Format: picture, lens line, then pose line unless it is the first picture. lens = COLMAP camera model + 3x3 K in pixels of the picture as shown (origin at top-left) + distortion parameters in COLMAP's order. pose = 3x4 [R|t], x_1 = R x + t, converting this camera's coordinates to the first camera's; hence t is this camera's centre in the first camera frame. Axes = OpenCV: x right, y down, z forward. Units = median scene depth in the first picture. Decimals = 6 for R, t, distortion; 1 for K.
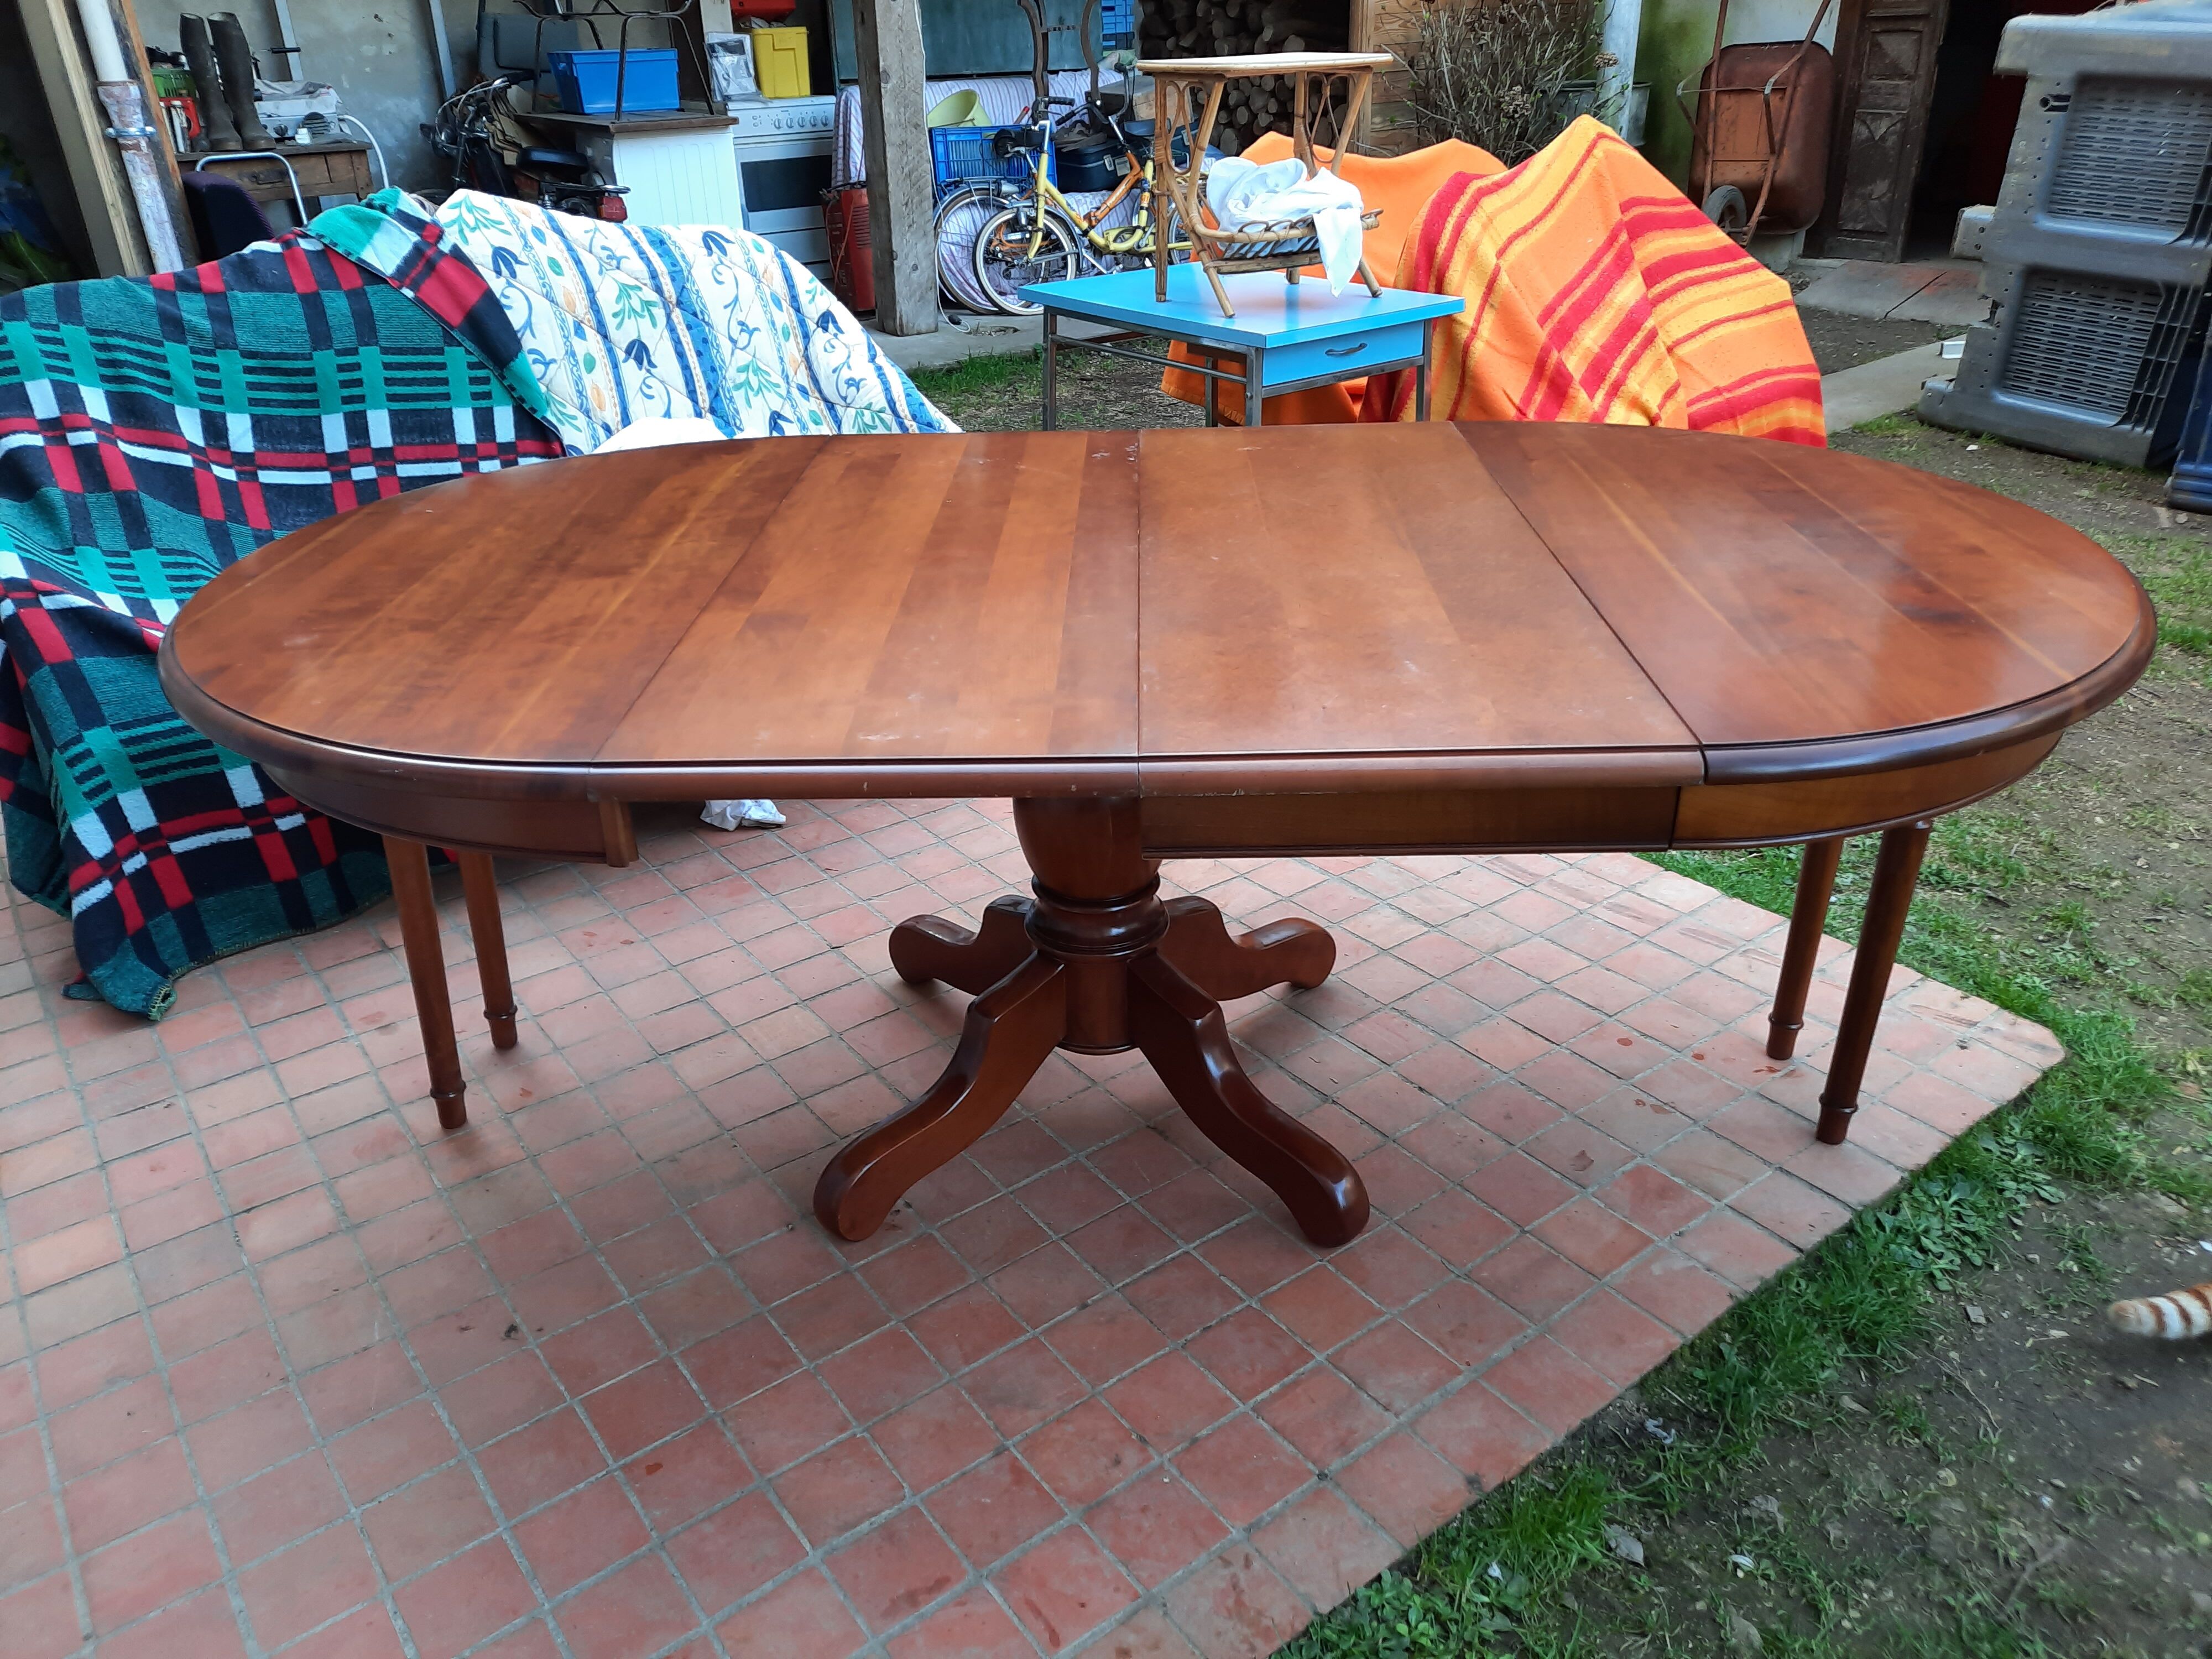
lens RADIAL K [[1581.2, 0, 1140.6], [0, 1581.2, 826.0], [0, 0, 1]] dist [0.045276, -0.043271]
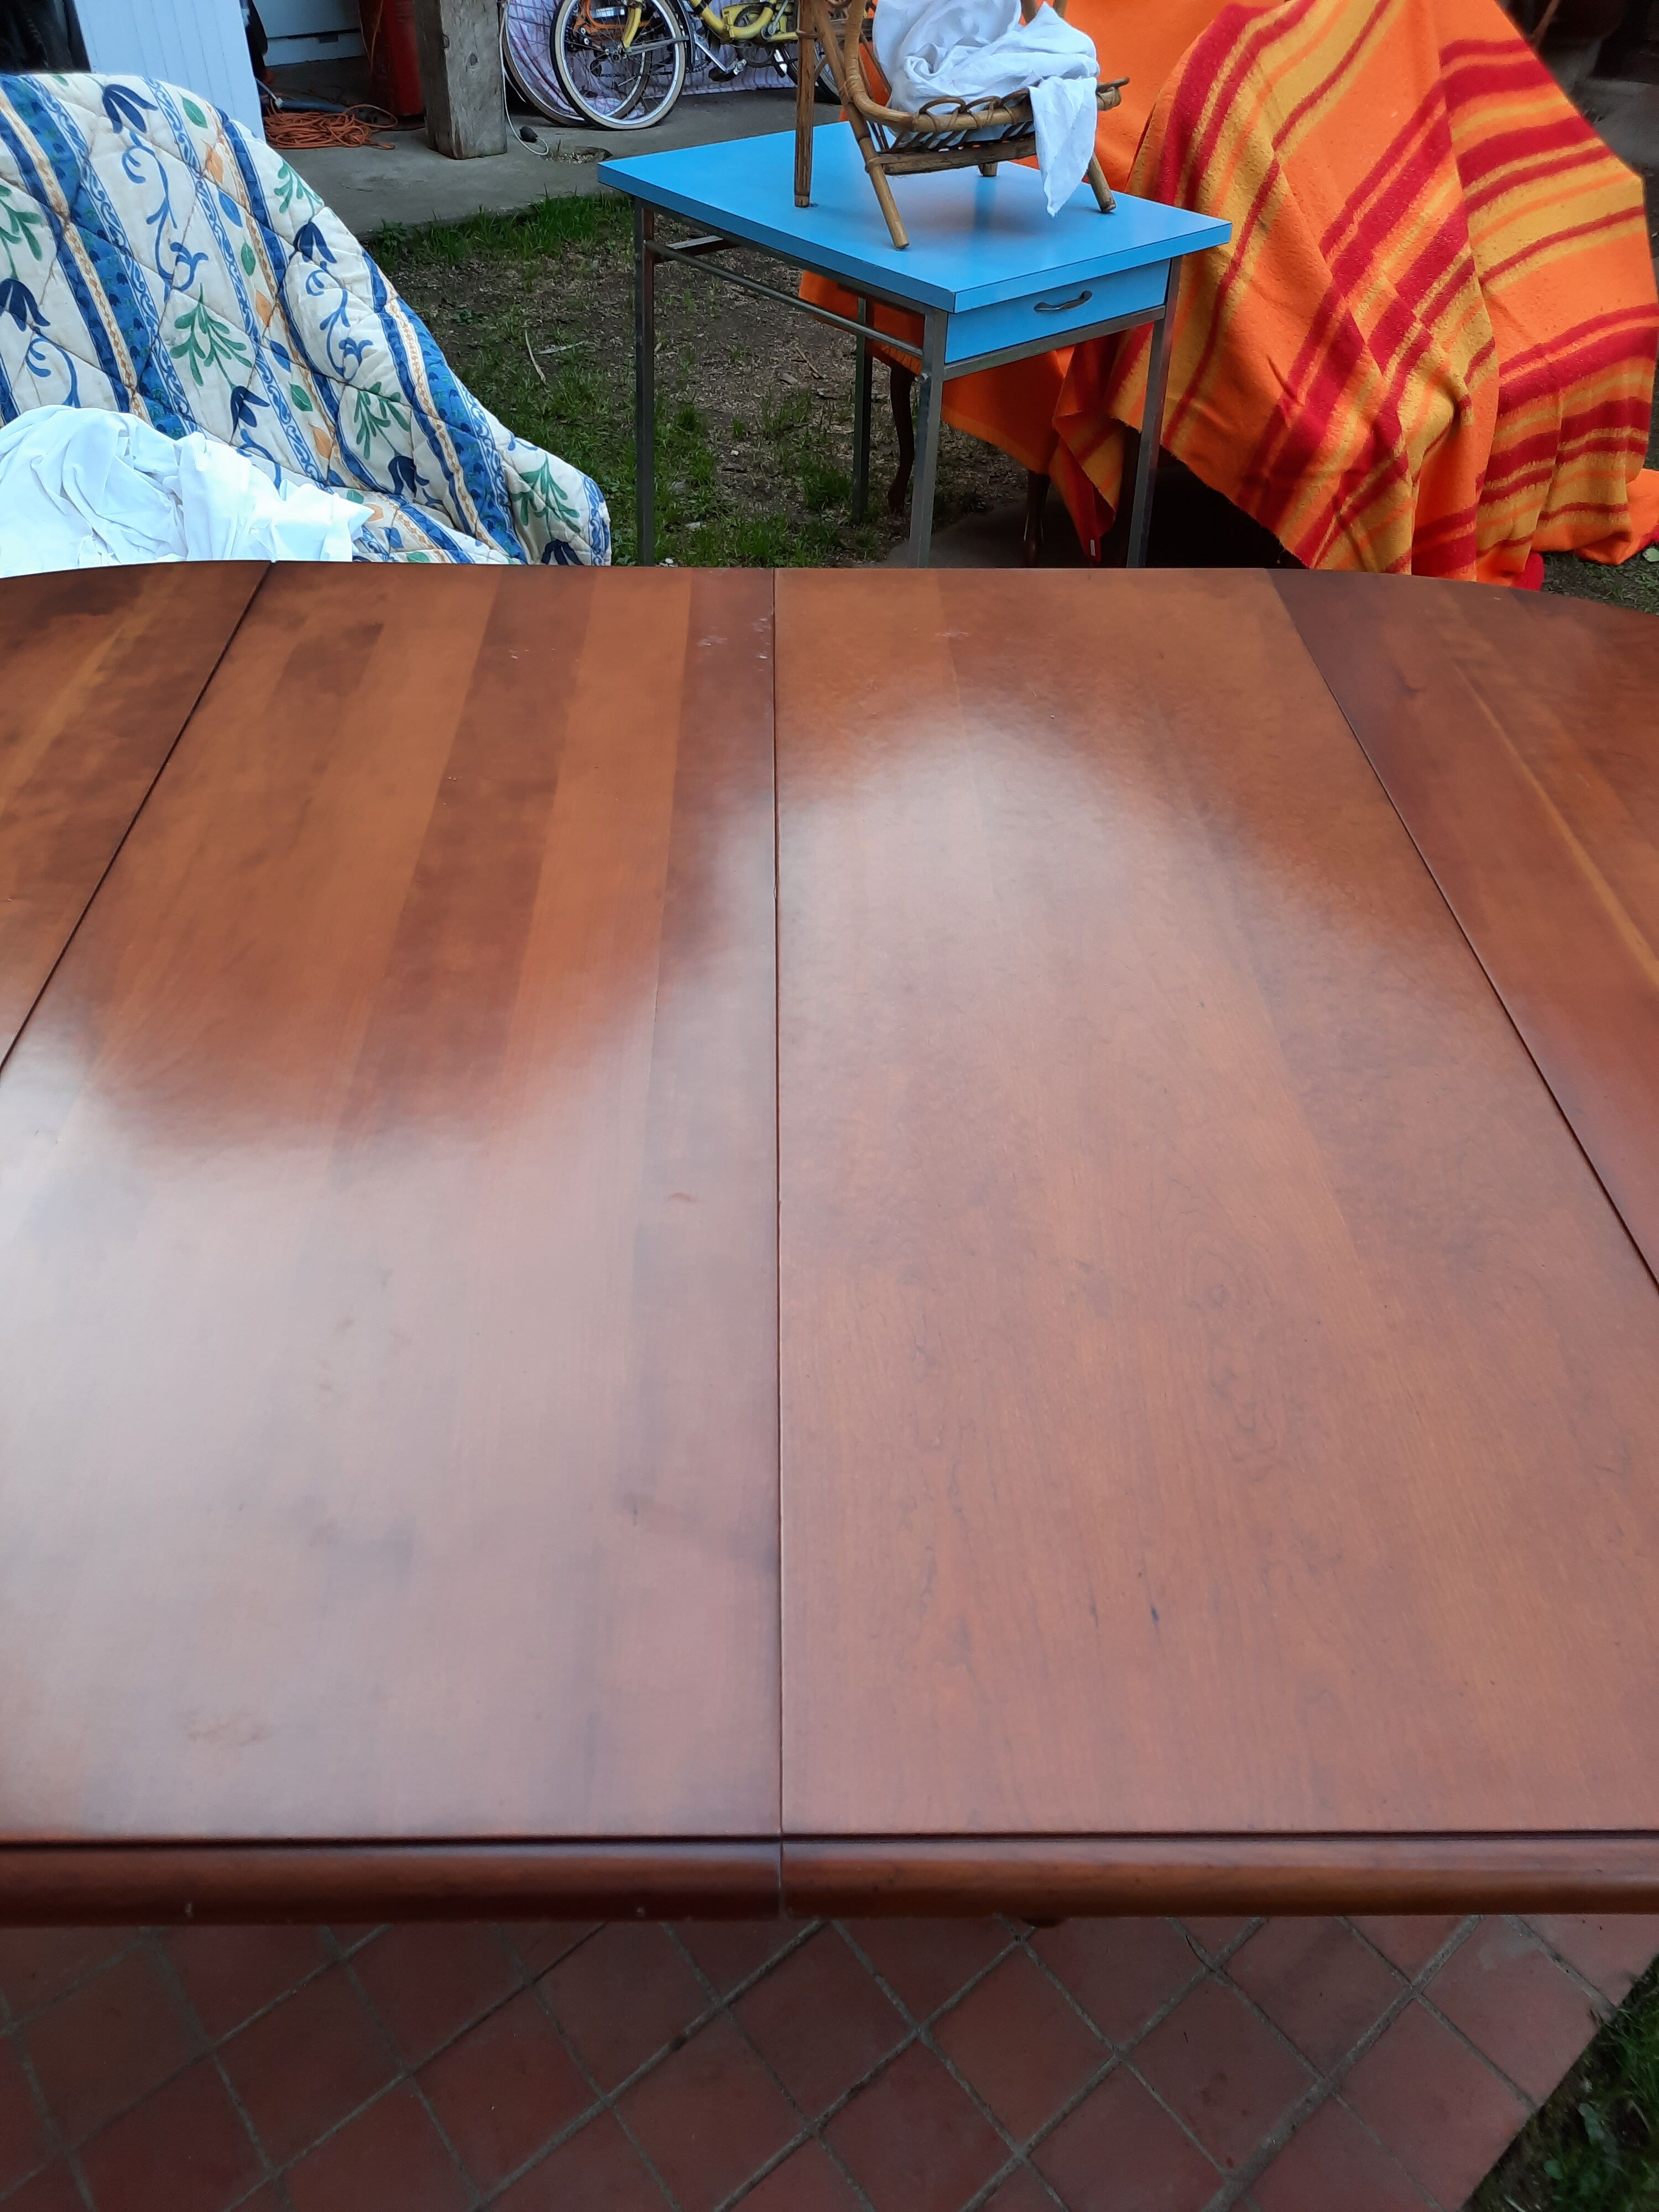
lens RADIAL K [[1577.8, 0, 829.5], [0, 1577.8, 1106.0], [0, 0, 1]] dist [0.005806, 0.007886]
pose [[0.998760, 0.011631, 0.048402, -0.003971], [-0.024365, 0.962108, 0.271577, -0.136372], [-0.043409, -0.272420, 0.961199, 0.217440]]
